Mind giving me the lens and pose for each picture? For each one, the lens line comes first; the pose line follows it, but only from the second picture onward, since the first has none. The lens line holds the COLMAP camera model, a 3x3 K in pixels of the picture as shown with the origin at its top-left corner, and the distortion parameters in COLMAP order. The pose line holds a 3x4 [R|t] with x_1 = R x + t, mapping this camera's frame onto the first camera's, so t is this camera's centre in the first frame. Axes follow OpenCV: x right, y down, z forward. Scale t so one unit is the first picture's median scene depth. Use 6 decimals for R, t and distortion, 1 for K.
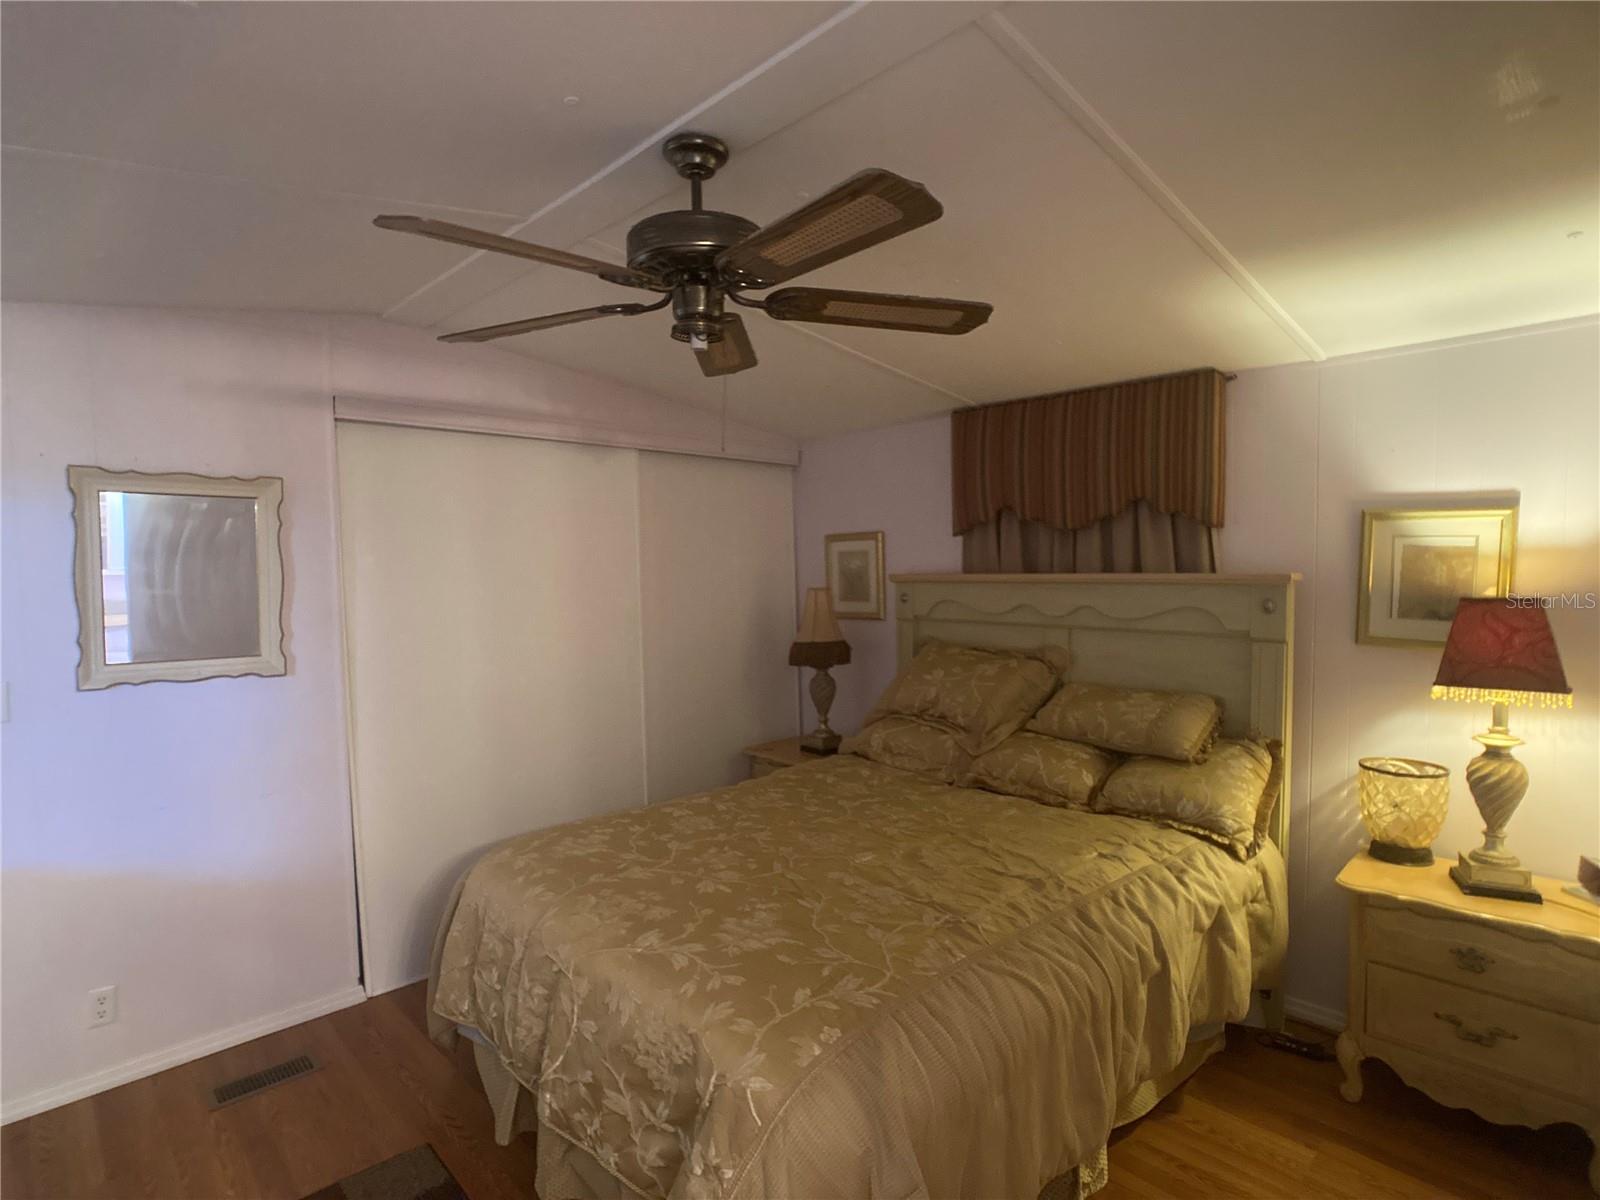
lens RADIAL K [[840.9, 0, 784.9], [0, 840.9, 608.3], [0, 0, 1]] dist [-0.039093, 0.018164]
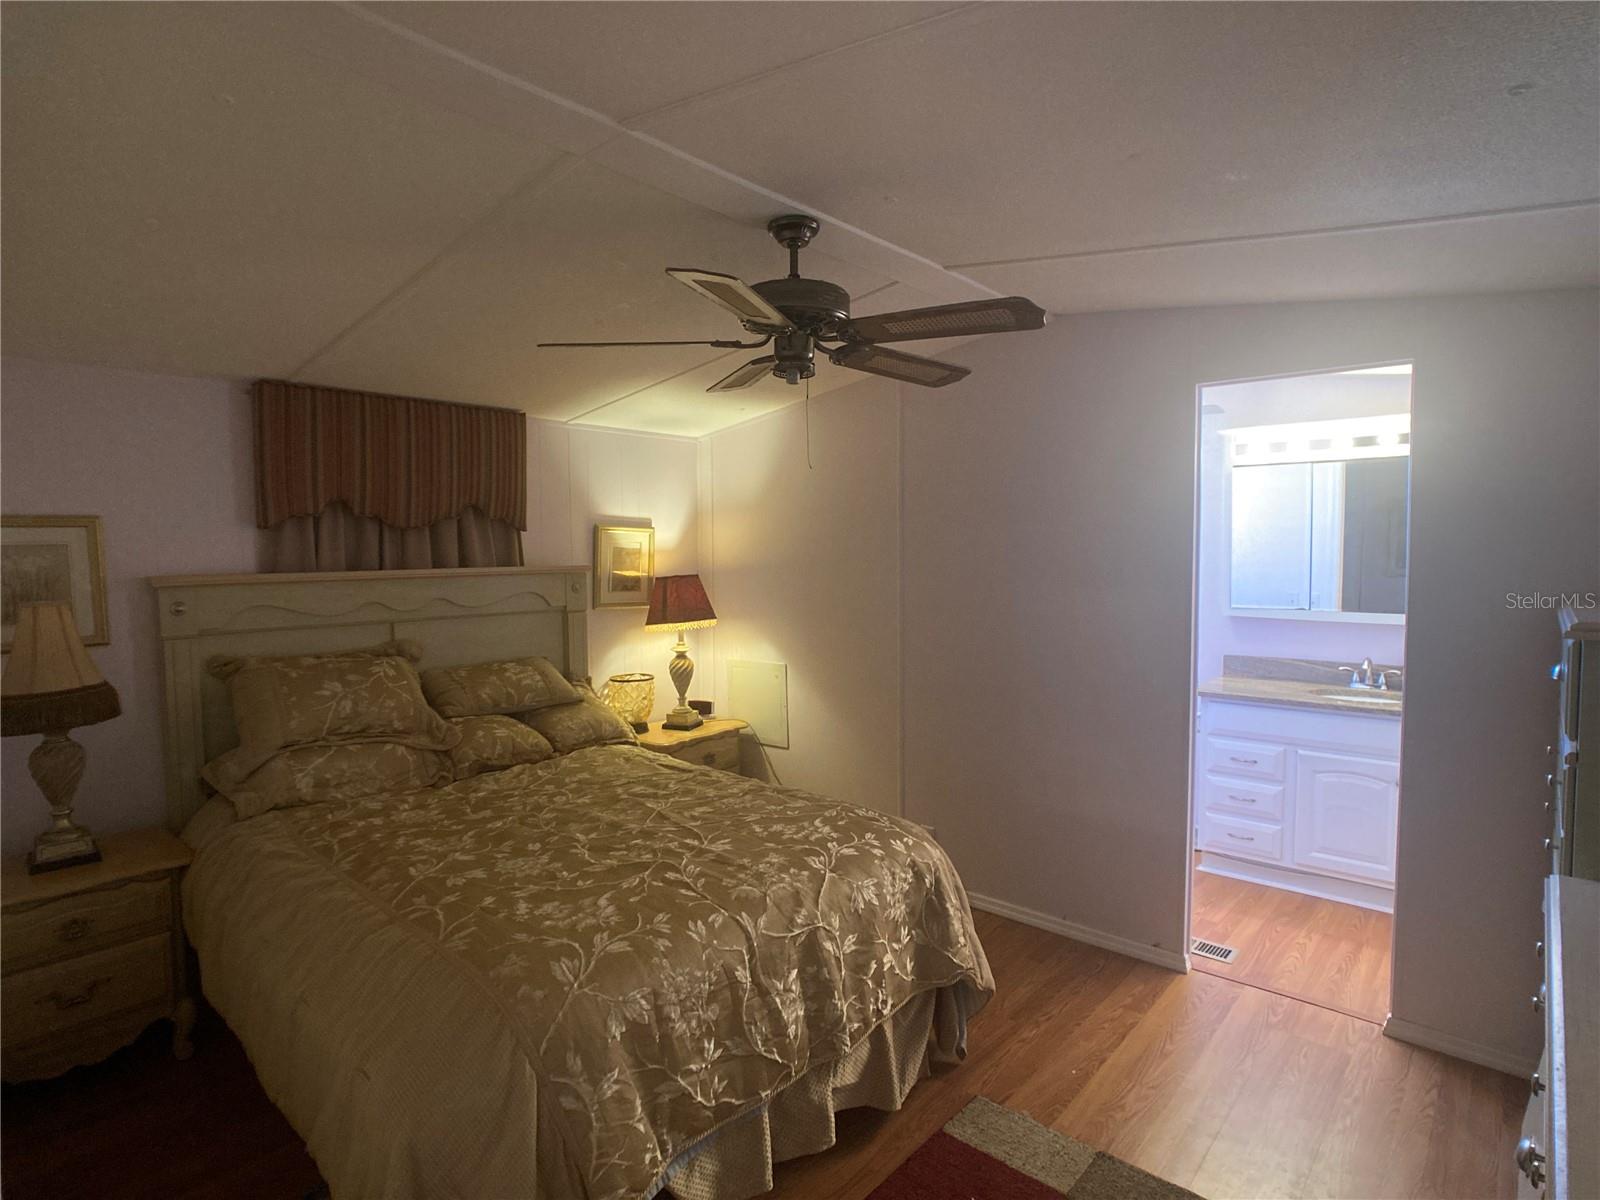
lens RADIAL K [[840.9, 0, 784.9], [0, 840.9, 608.3], [0, 0, 1]] dist [-0.039093, 0.018164]
pose [[-0.100431, -0.053459, 0.993507, -0.856914], [0.066670, 0.995949, 0.060330, -0.028197], [-0.992708, 0.072296, -0.096460, 0.729292]]
